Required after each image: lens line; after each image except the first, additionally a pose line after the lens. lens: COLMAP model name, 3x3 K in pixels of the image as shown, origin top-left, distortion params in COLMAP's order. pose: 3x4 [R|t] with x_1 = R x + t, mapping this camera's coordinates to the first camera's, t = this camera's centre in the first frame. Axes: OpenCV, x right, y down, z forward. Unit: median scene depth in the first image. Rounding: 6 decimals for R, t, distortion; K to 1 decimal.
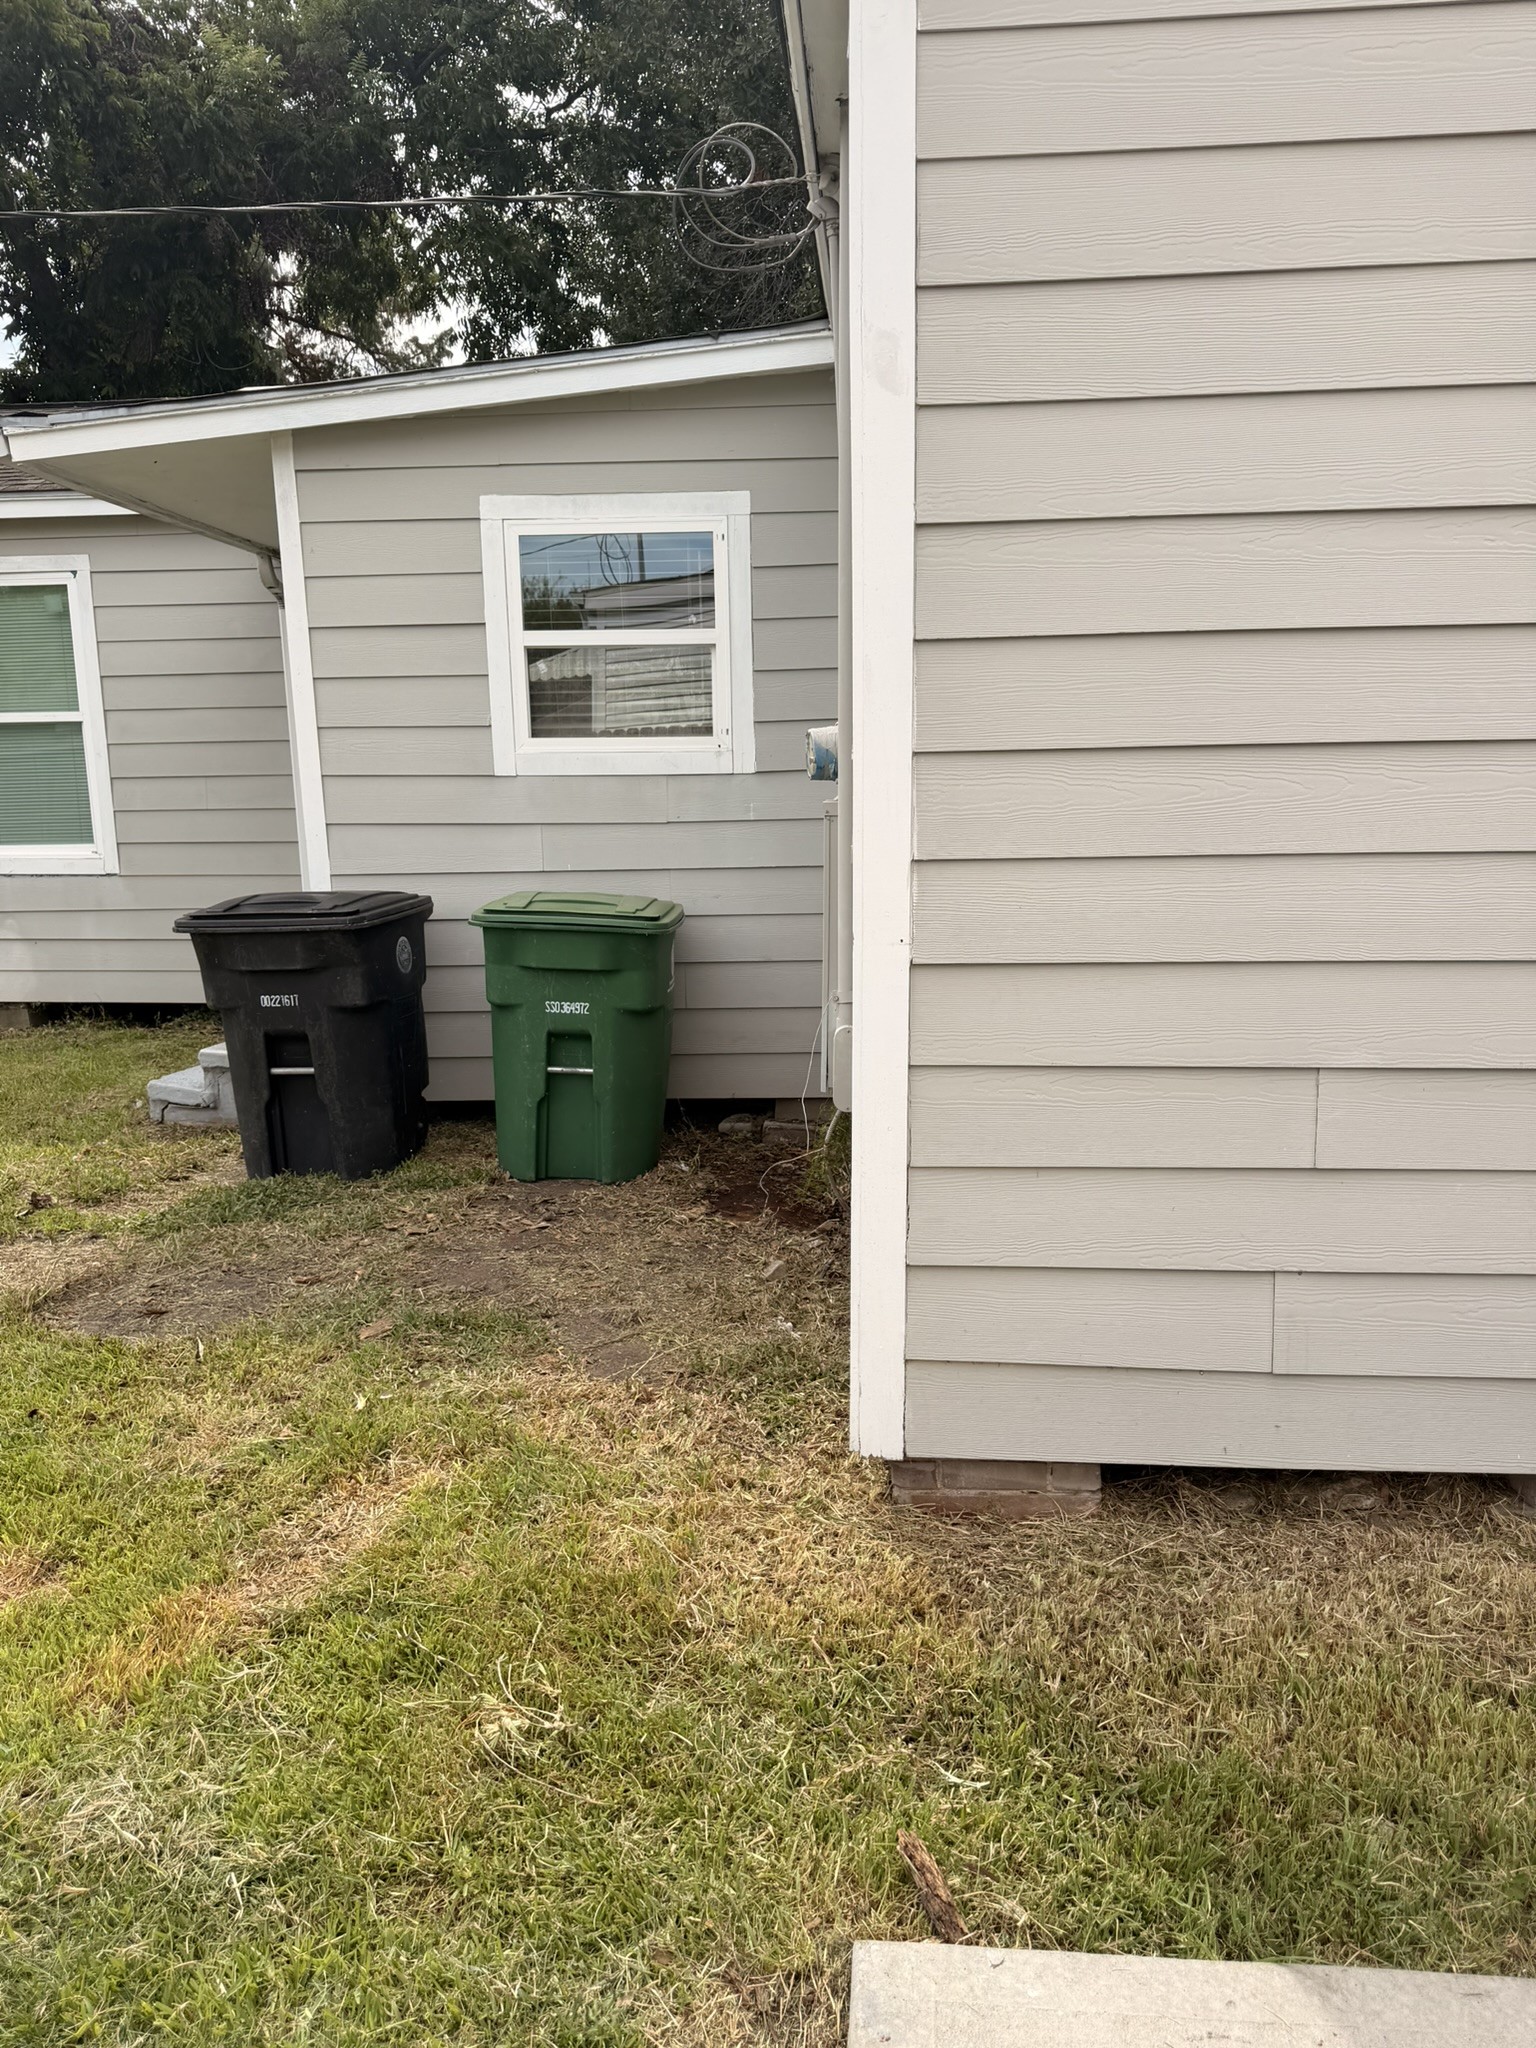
lens RADIAL K [[1455.7, 0, 787.2], [0, 1455.7, 1027.8], [0, 0, 1]] dist [0.053328, -0.077000]
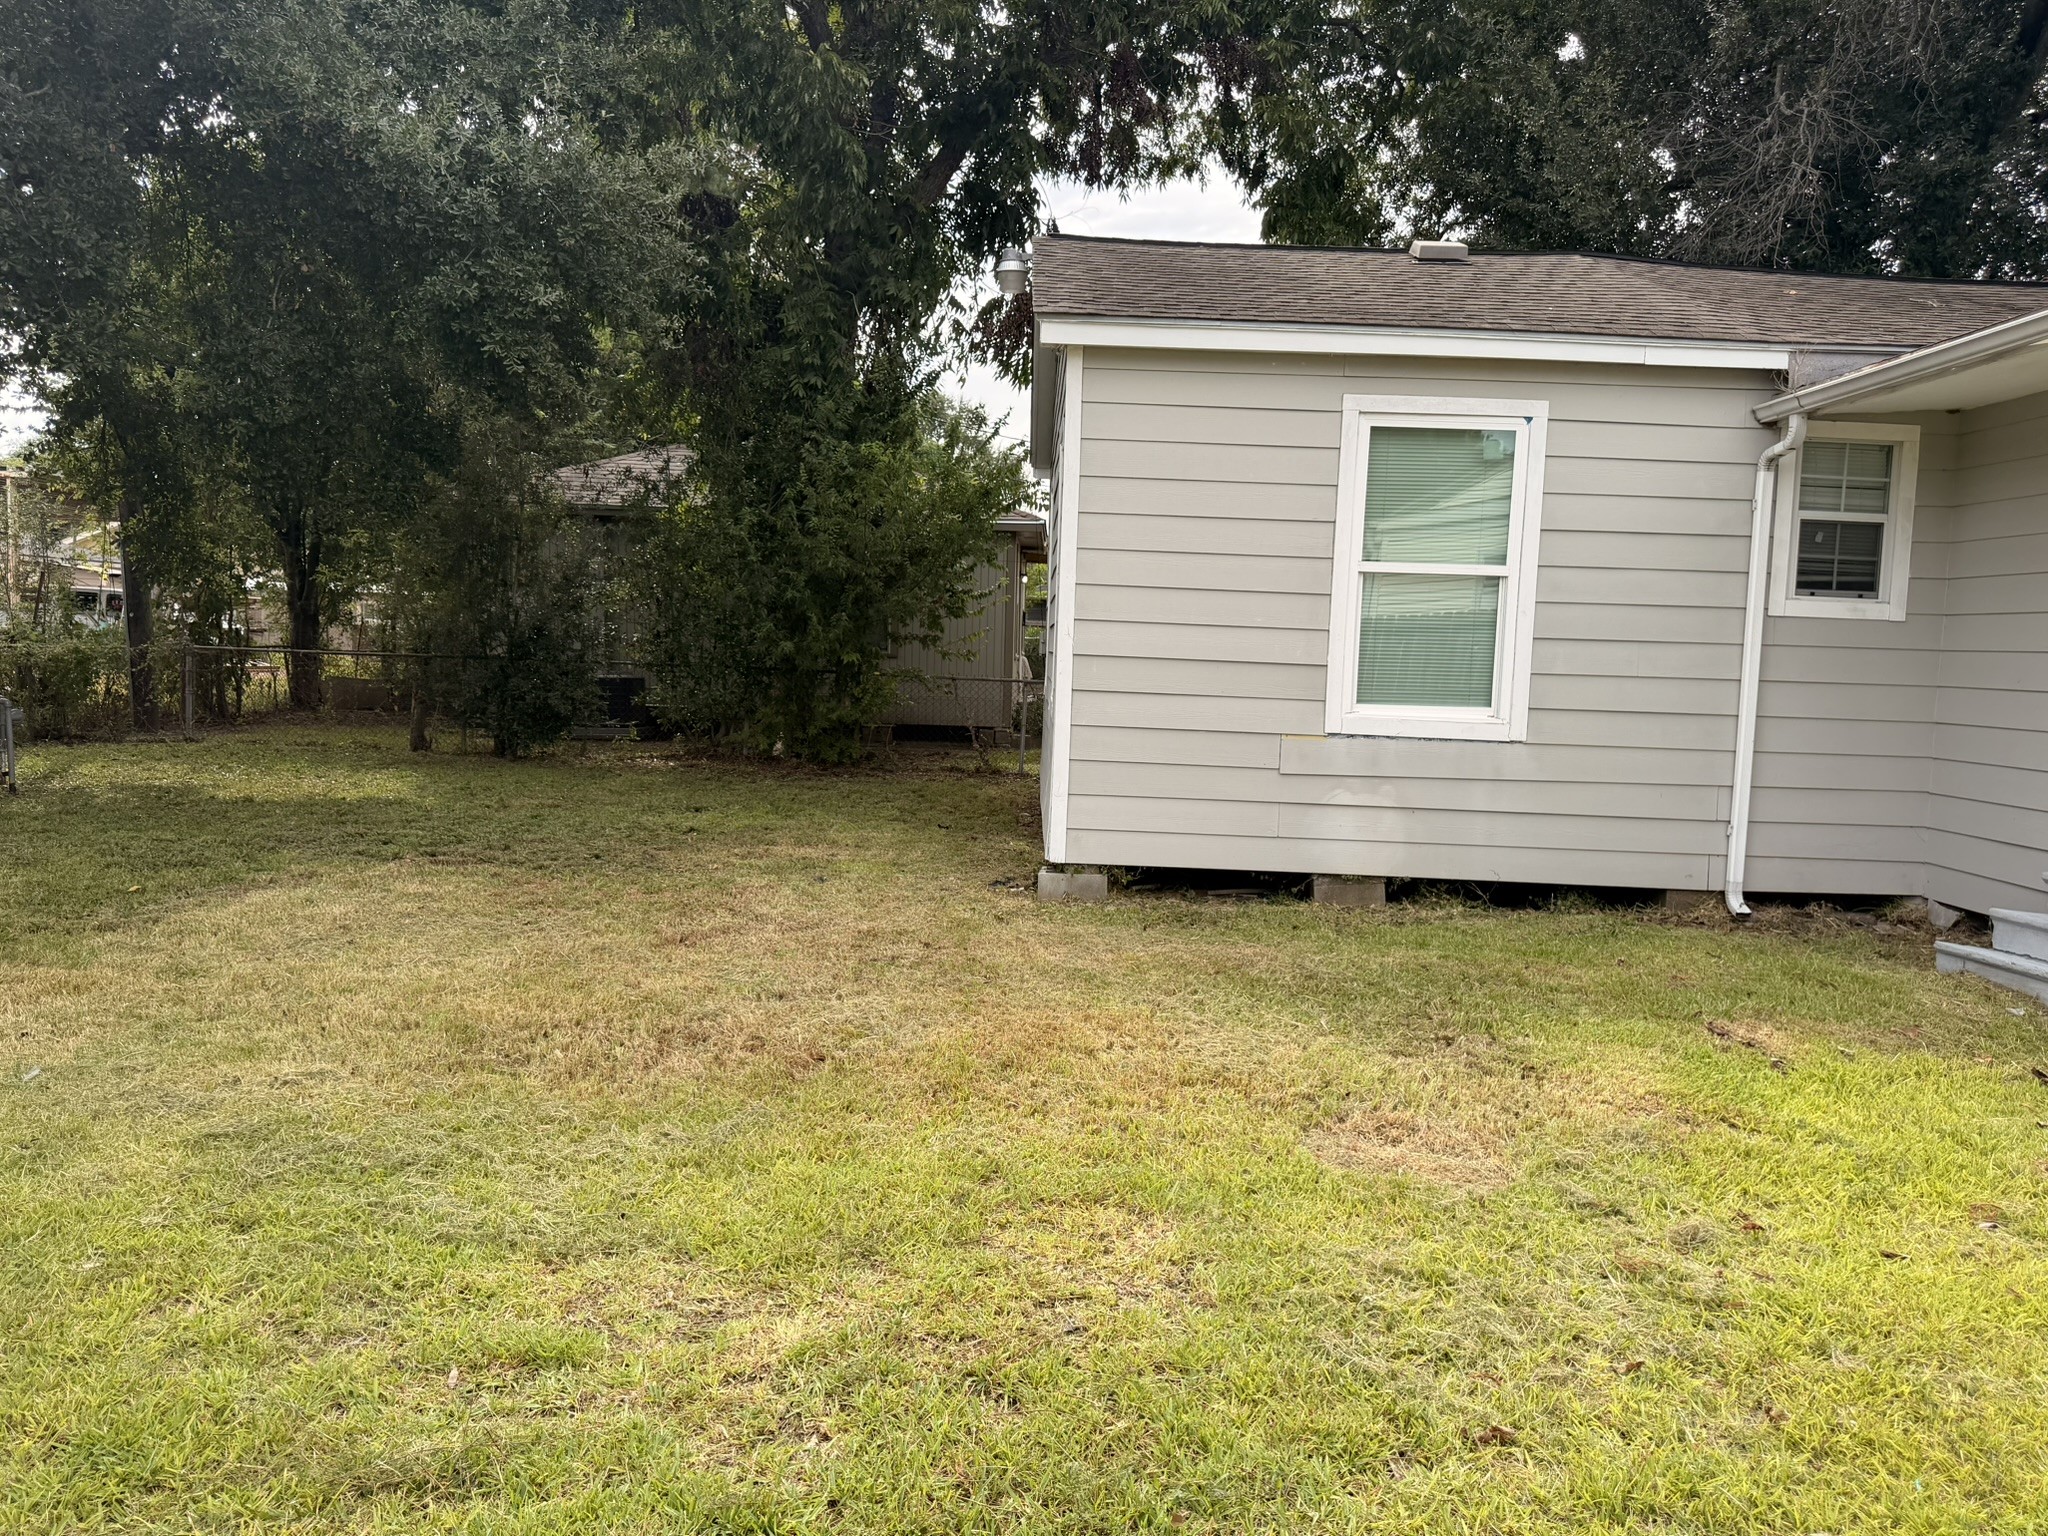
lens RADIAL K [[1455.7, 0, 1027.1], [0, 1455.7, 759.1], [0, 0, 1]] dist [0.053328, -0.077000]
pose [[0.995143, 0.044466, 0.087827, -0.843097], [-0.036996, 0.995701, -0.084918, -0.004623], [-0.091226, 0.081256, 0.992510, 0.121029]]
